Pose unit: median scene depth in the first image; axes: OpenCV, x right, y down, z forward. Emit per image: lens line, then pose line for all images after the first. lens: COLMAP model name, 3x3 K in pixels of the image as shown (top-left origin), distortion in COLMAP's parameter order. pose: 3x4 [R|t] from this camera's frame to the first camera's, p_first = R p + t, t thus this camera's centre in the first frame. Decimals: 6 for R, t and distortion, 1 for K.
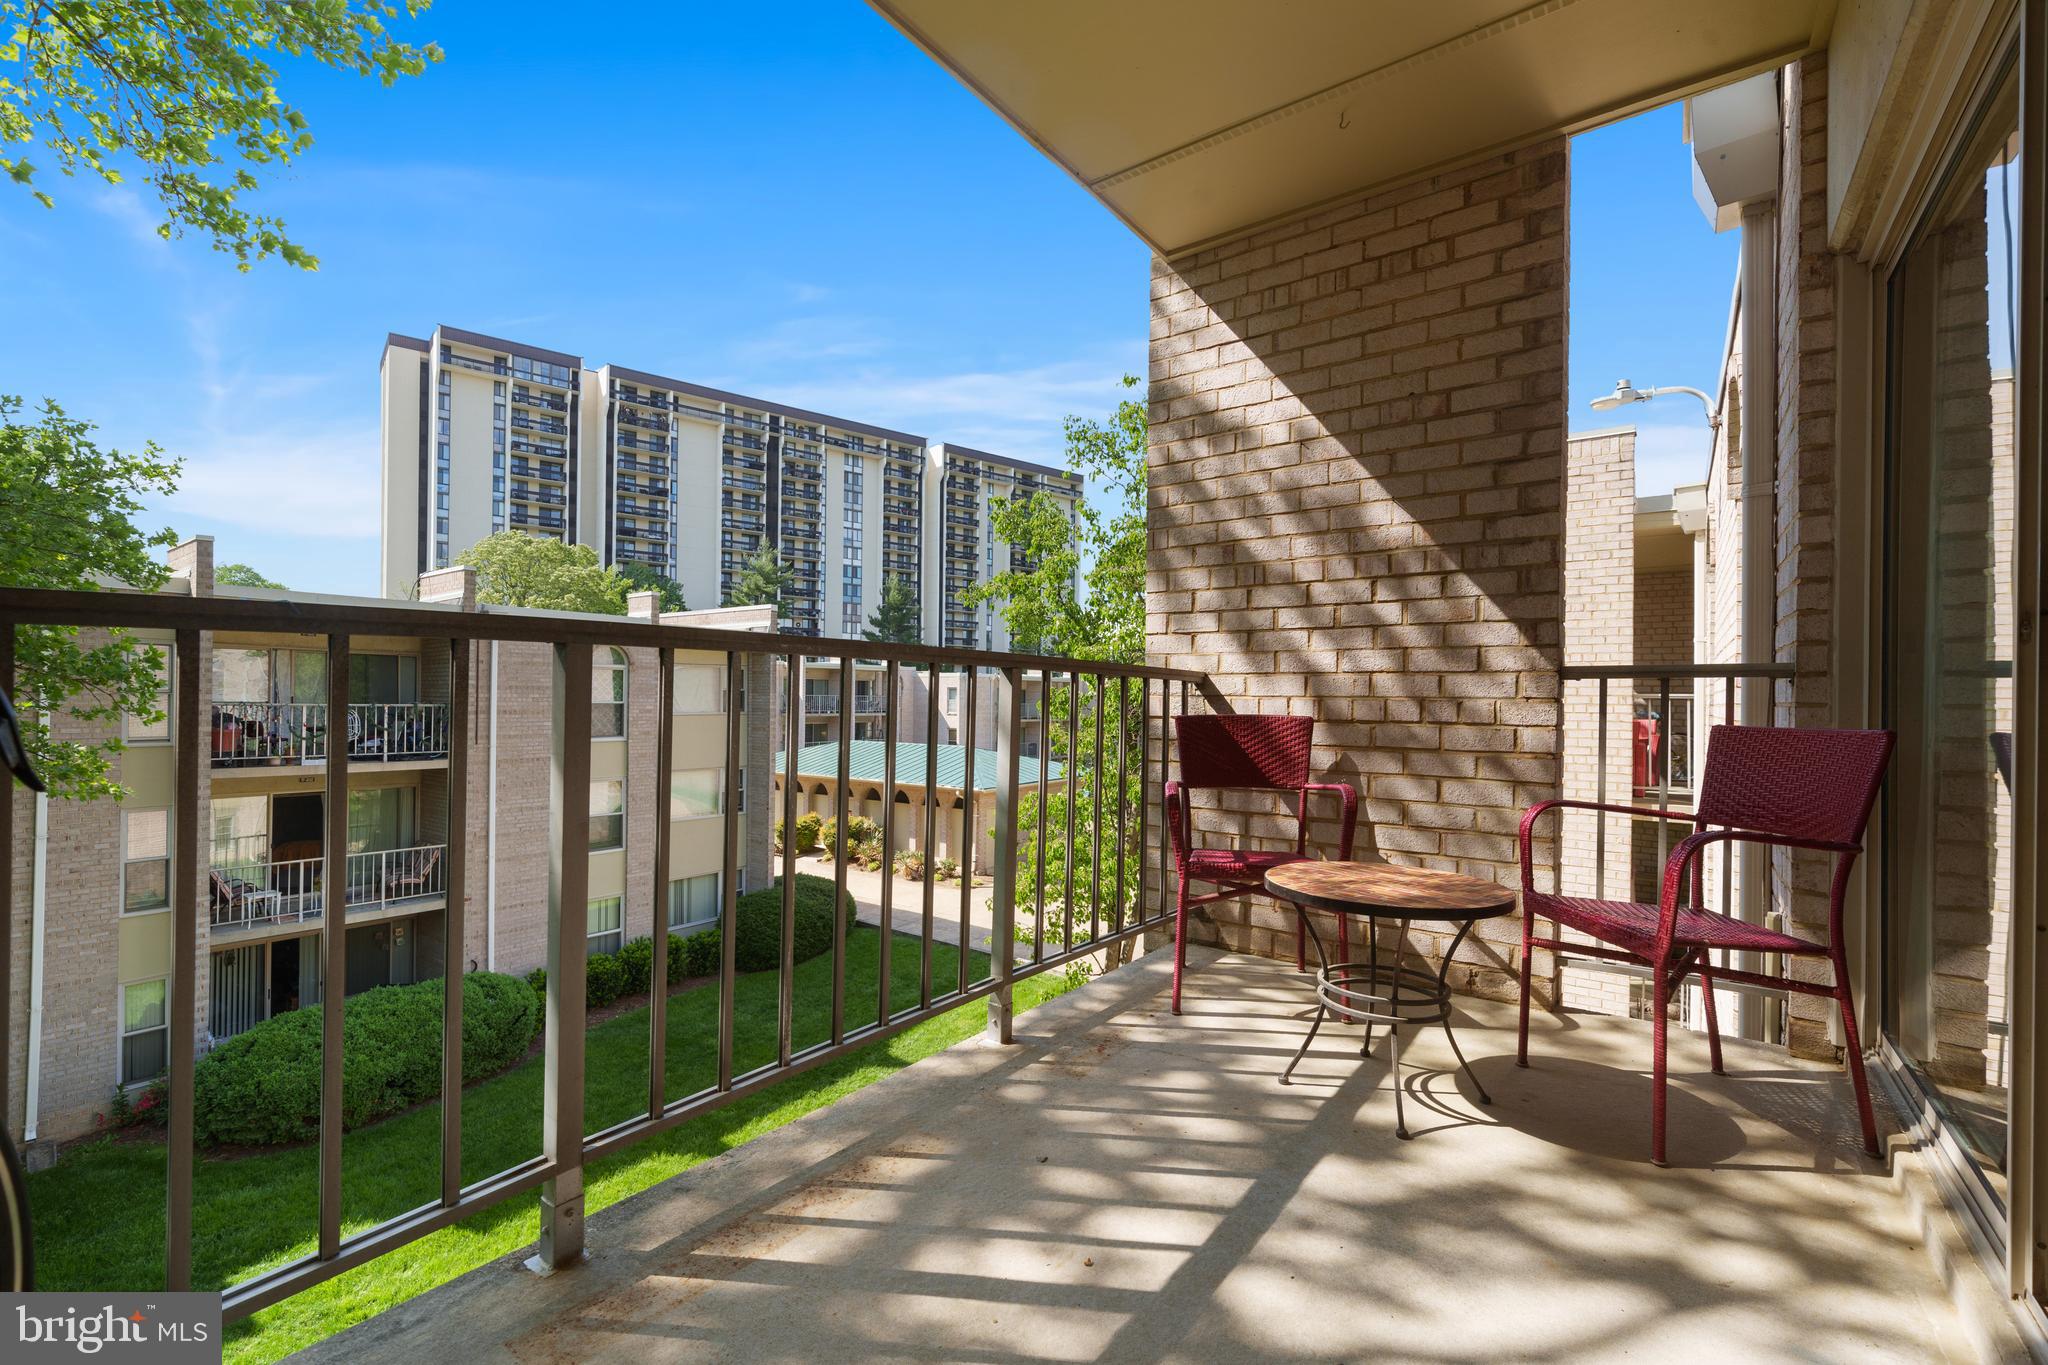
lens RADIAL K [[867.5, 0, 1024.0], [0, 867.5, 682.5], [0, 0, 1]] dist [0.000490, -0.000109]
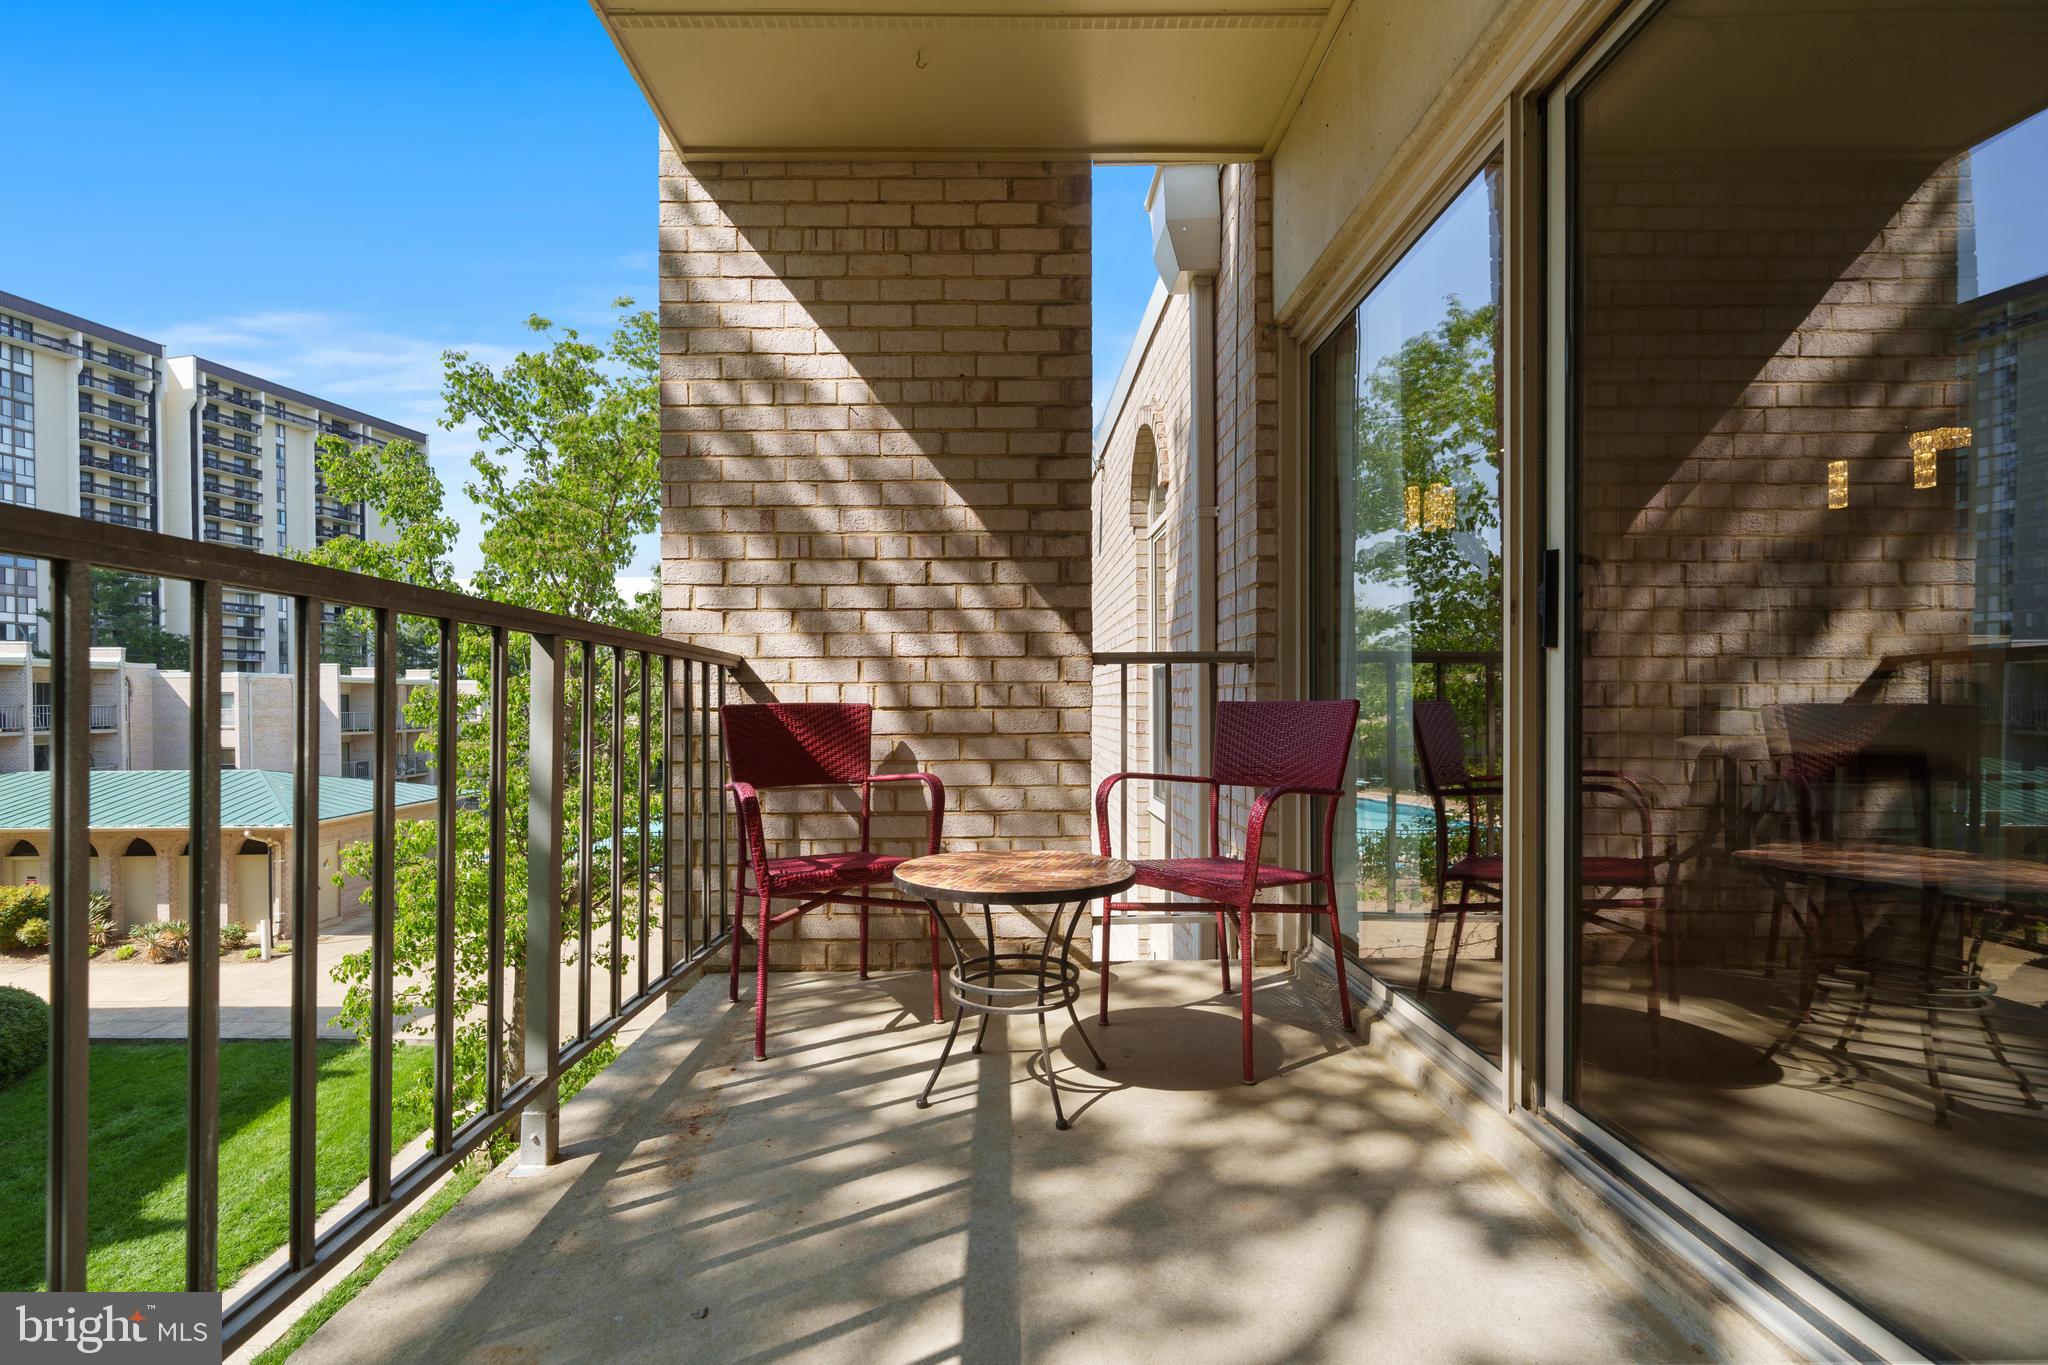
lens RADIAL K [[912.7, 0, 1007.7], [0, 912.7, 684.9], [0, 0, 1]] dist [-0.001408, -0.000331]
pose [[0.796916, -0.015246, 0.603898, -0.148303], [0.002815, 0.999764, 0.021525, -0.002181], [-0.604084, -0.015453, 0.796771, 0.136220]]
